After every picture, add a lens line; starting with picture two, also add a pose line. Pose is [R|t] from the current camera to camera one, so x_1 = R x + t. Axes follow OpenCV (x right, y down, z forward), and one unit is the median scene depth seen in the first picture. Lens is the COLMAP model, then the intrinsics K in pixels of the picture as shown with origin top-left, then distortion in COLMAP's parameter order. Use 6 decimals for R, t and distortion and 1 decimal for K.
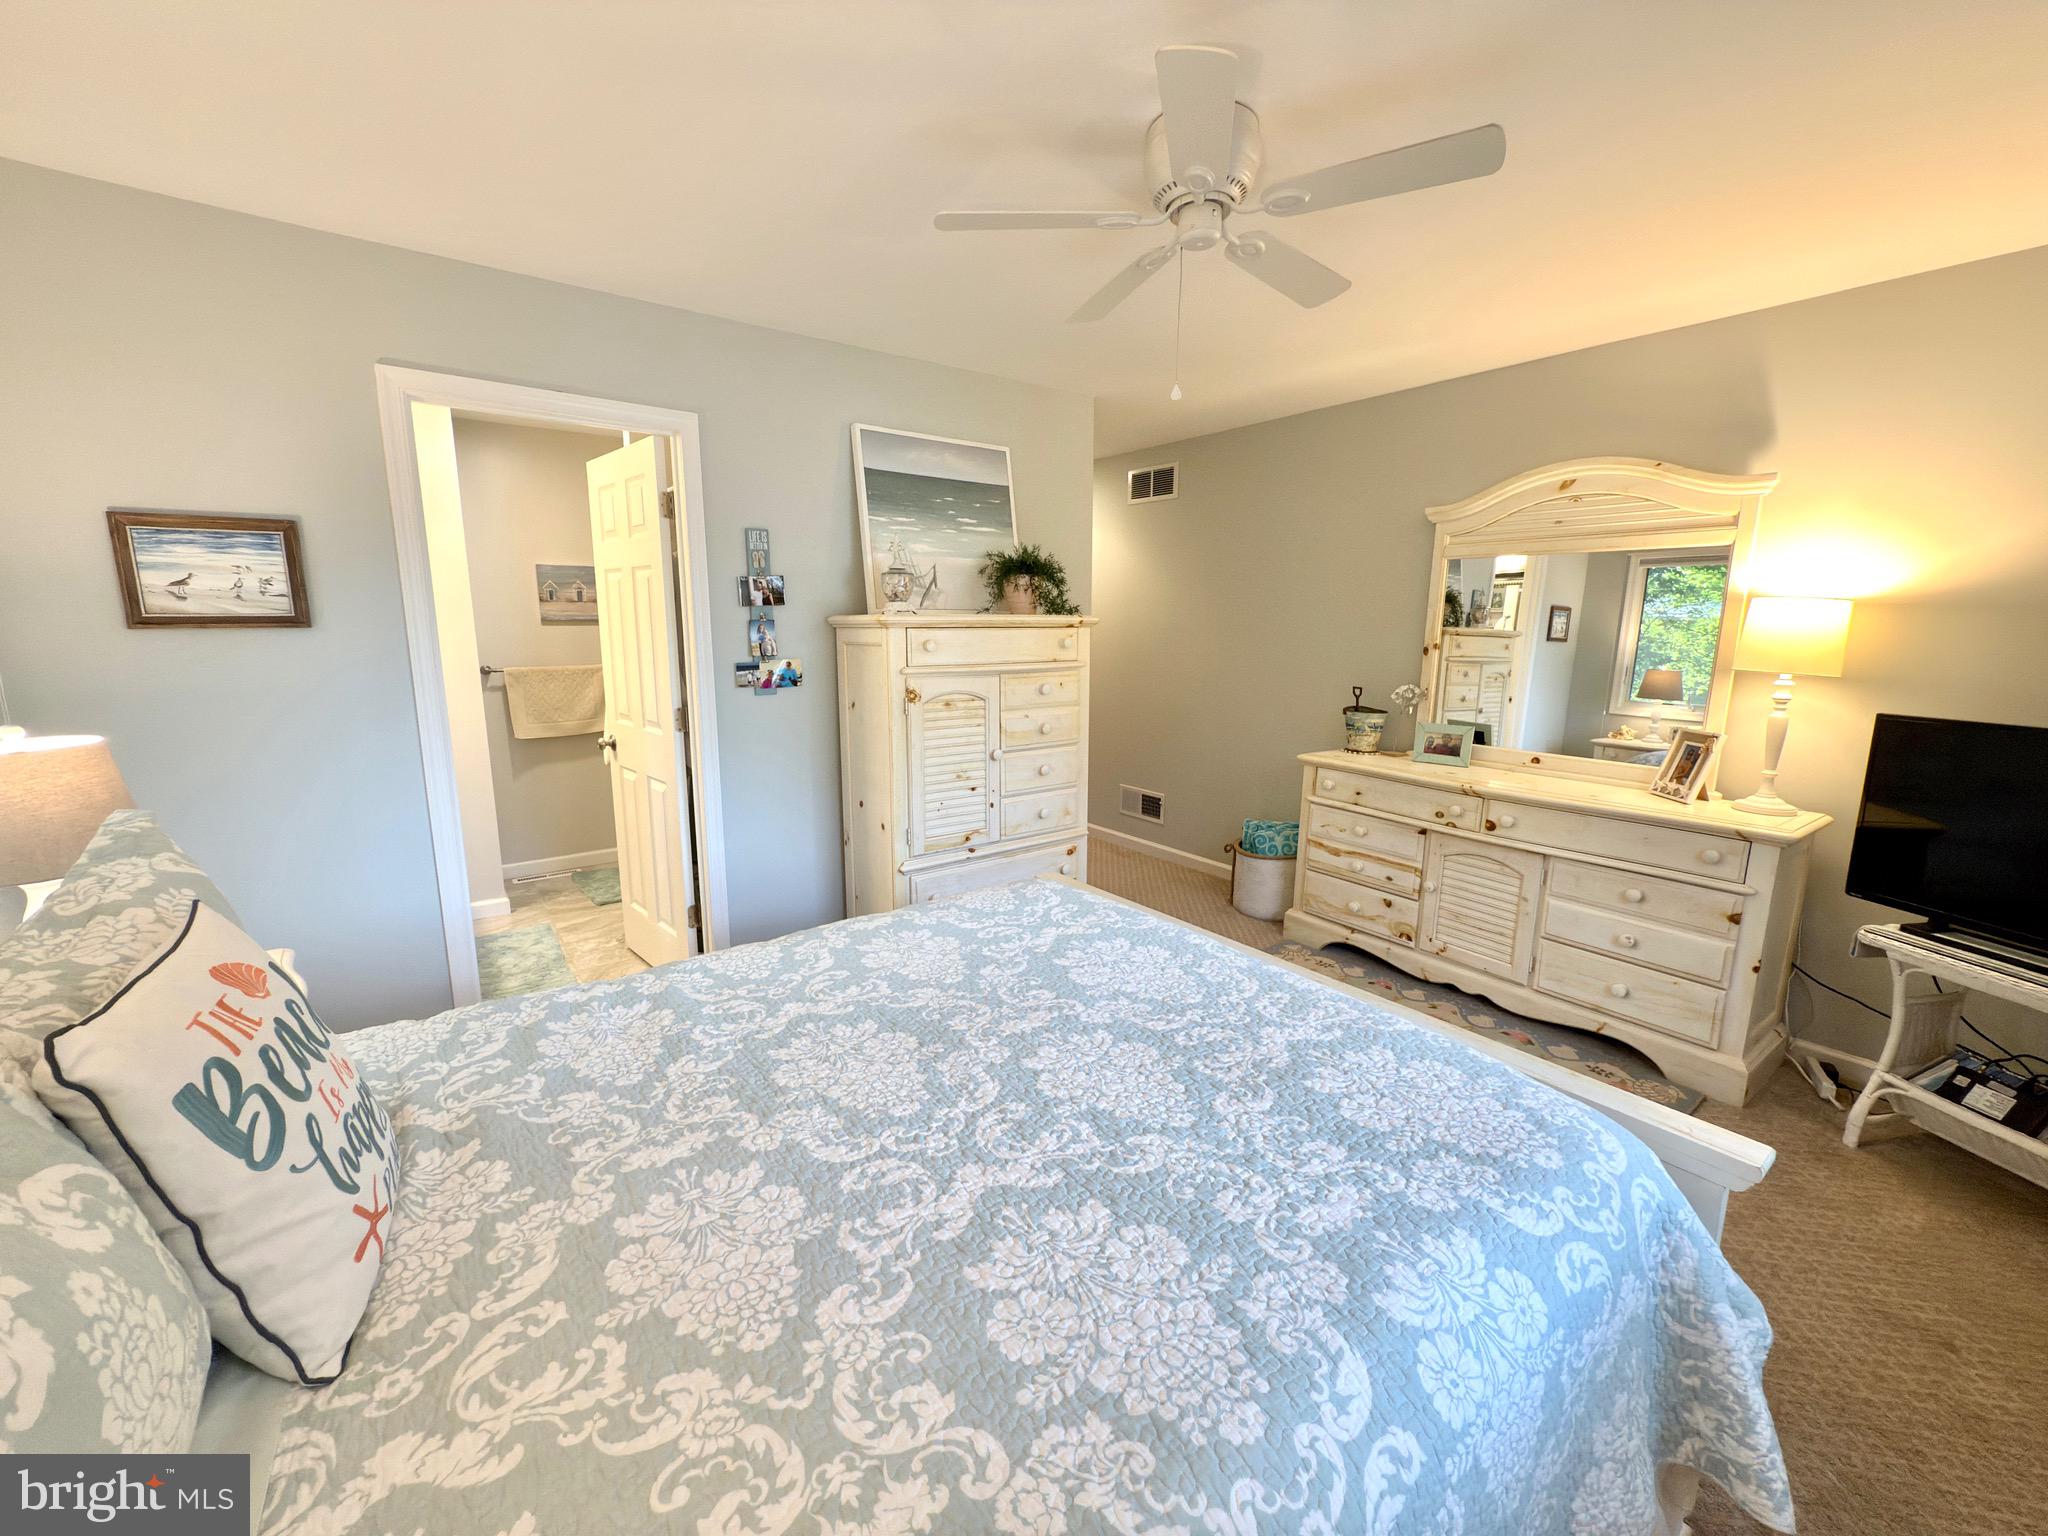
lens RADIAL K [[818.1, 0, 1024.5], [0, 818.1, 764.5], [0, 0, 1]] dist [-0.000793, 0.000229]
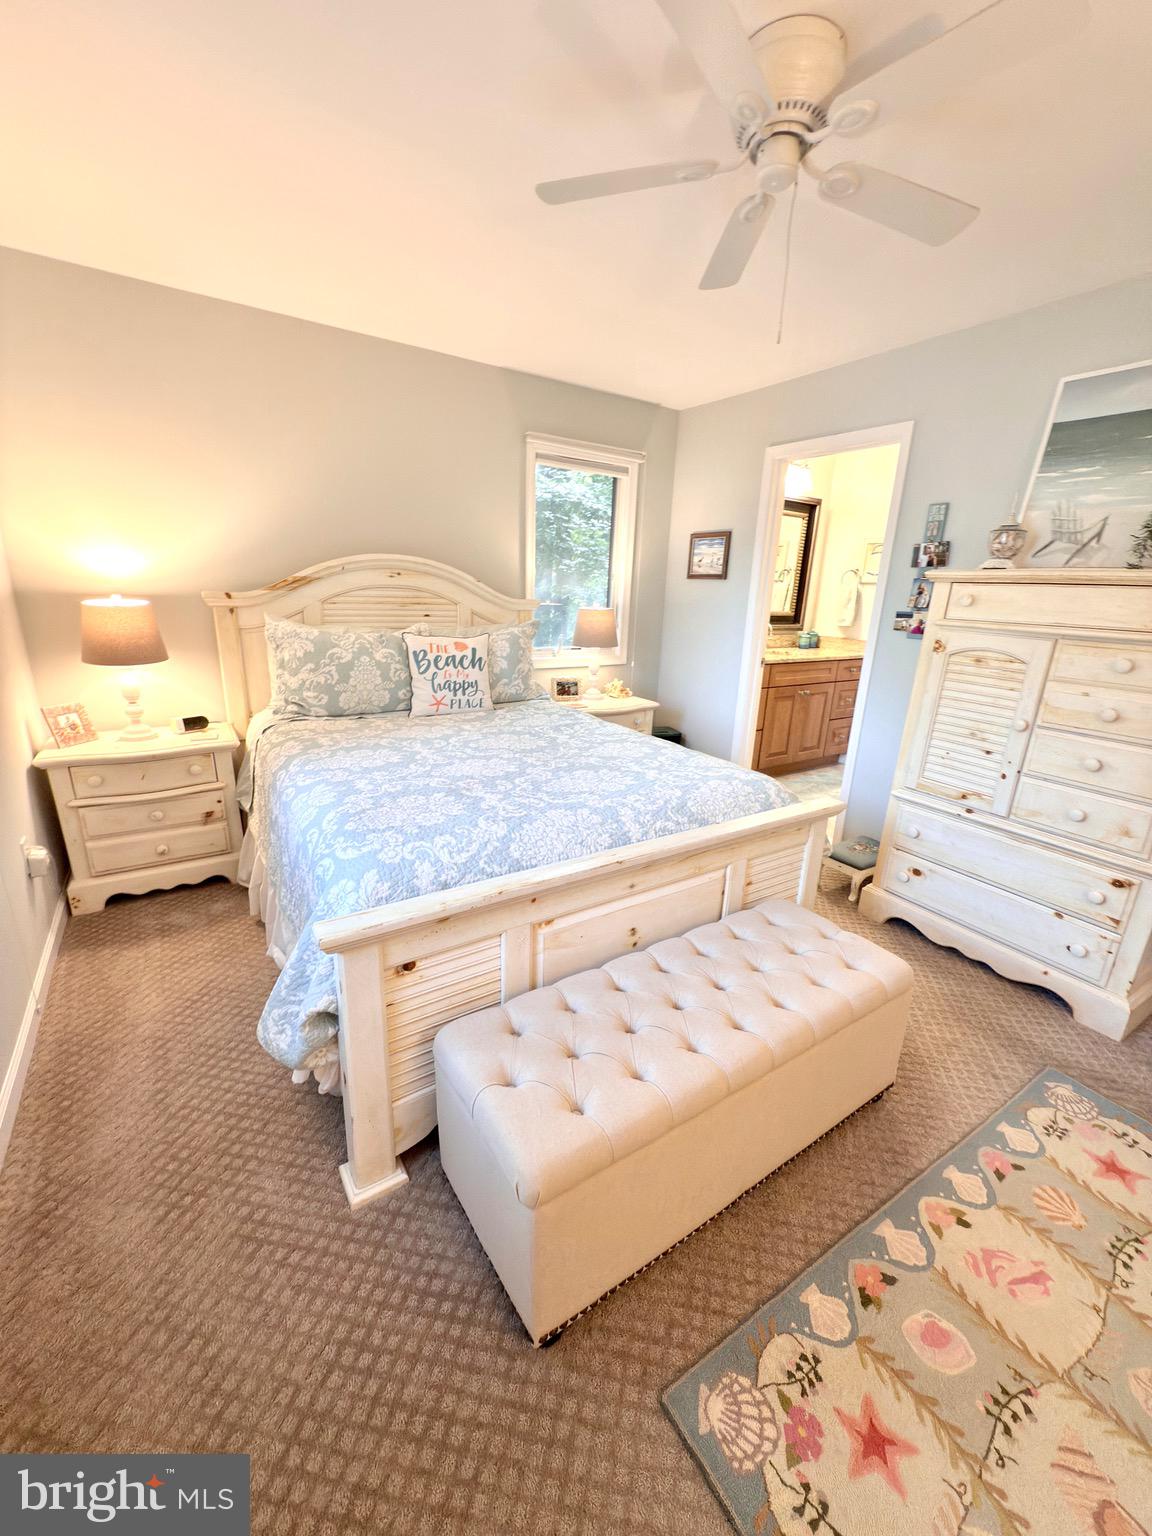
lens RADIAL K [[613.6, 0, 574.6], [0, 613.6, 764.0], [0, 0, 1]] dist [-0.000793, 0.000229]
pose [[-0.070275, 0.276810, -0.958352, 0.964176], [-0.211150, 0.934829, 0.285499, -0.088482], [0.974924, 0.222420, -0.007247, 0.739287]]
